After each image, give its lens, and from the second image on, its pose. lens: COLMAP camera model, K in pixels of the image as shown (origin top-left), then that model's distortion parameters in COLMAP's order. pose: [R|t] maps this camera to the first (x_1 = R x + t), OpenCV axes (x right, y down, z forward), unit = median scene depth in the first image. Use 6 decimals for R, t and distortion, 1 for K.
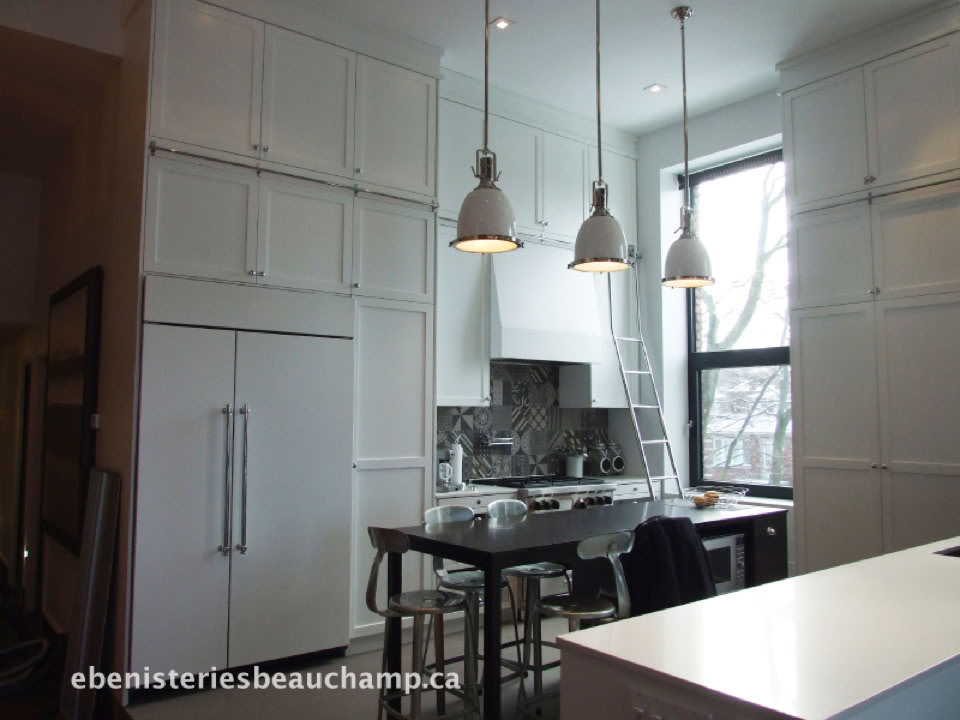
lens RADIAL K [[768.8, 0, 480.8], [0, 768.8, 360.3], [0, 0, 1]] dist [-0.005027, -0.000095]
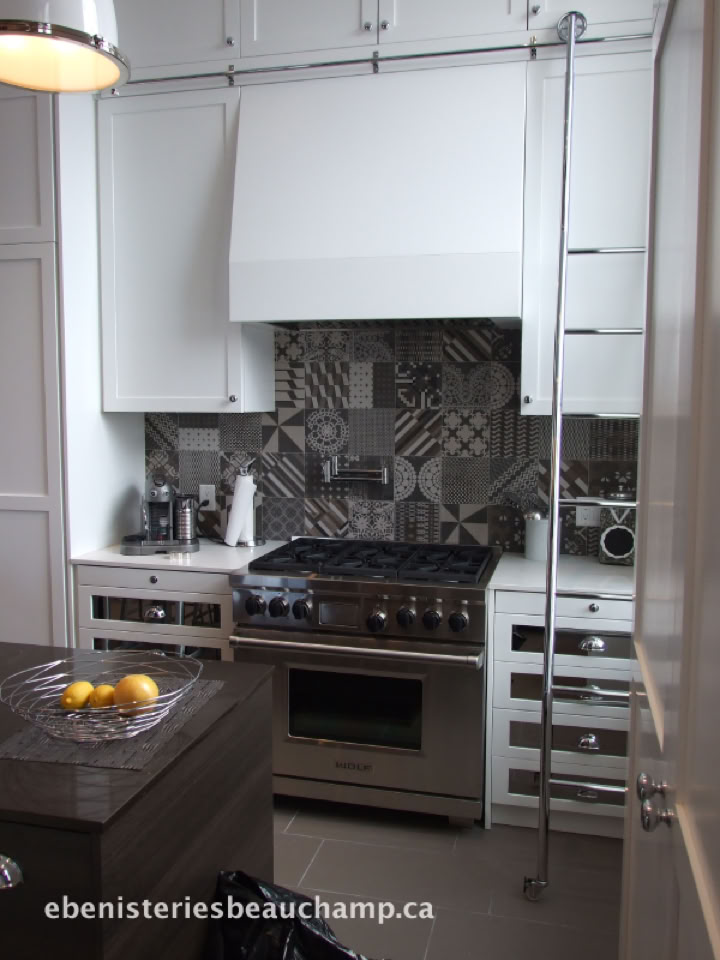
lens RADIAL K [[836.4, 0, 360.9], [0, 836.4, 476.8], [0, 0, 1]] dist [-0.039853, -0.001189]
pose [[0.614551, 0.074987, -0.785305, 0.481905], [0.052797, 0.989330, 0.135786, 0.025271], [0.787109, -0.124909, 0.604034, 0.623631]]
